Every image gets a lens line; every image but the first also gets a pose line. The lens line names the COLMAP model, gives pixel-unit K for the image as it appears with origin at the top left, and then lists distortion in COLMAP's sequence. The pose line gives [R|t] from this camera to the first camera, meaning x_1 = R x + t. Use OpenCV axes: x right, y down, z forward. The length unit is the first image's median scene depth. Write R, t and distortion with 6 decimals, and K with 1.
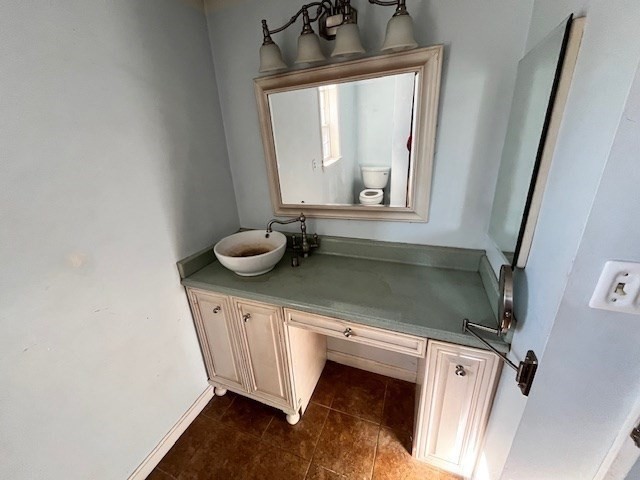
lens RADIAL K [[256.2, 0, 321.7], [0, 256.2, 238.7], [0, 0, 1]] dist [-0.000835, 0.000186]
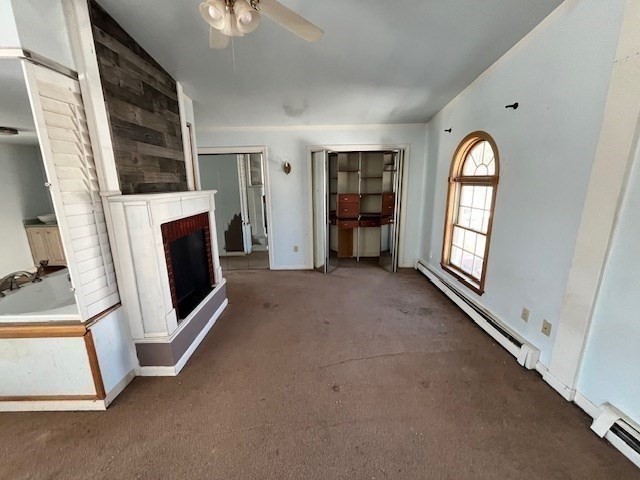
lens RADIAL K [[256.2, 0, 318.1], [0, 256.2, 238.6], [0, 0, 1]] dist [-0.000835, 0.000186]
pose [[0.933225, -0.053423, 0.355299, 1.866700], [0.106699, 0.985480, -0.132076, 1.190215], [-0.343085, 0.161166, 0.925375, -3.438571]]
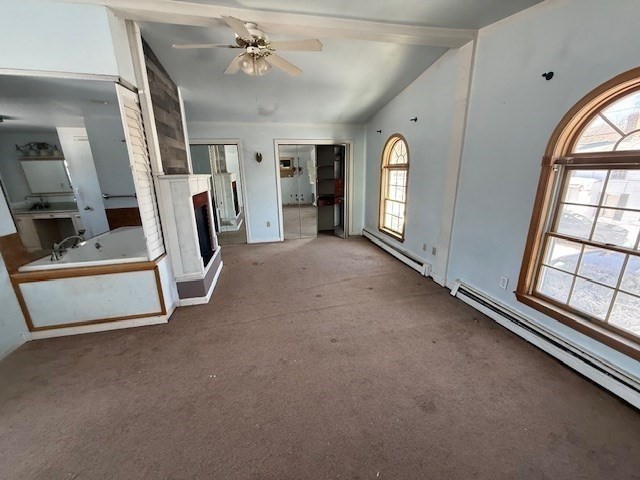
lens RADIAL K [[256.2, 0, 321.4], [0, 256.2, 241.1], [0, 0, 1]] dist [-0.000835, 0.000186]
pose [[0.831137, -0.121497, 0.542632, 1.215893], [0.181917, 0.981550, -0.058865, 1.511640], [-0.525468, 0.147638, 0.837906, -4.065761]]
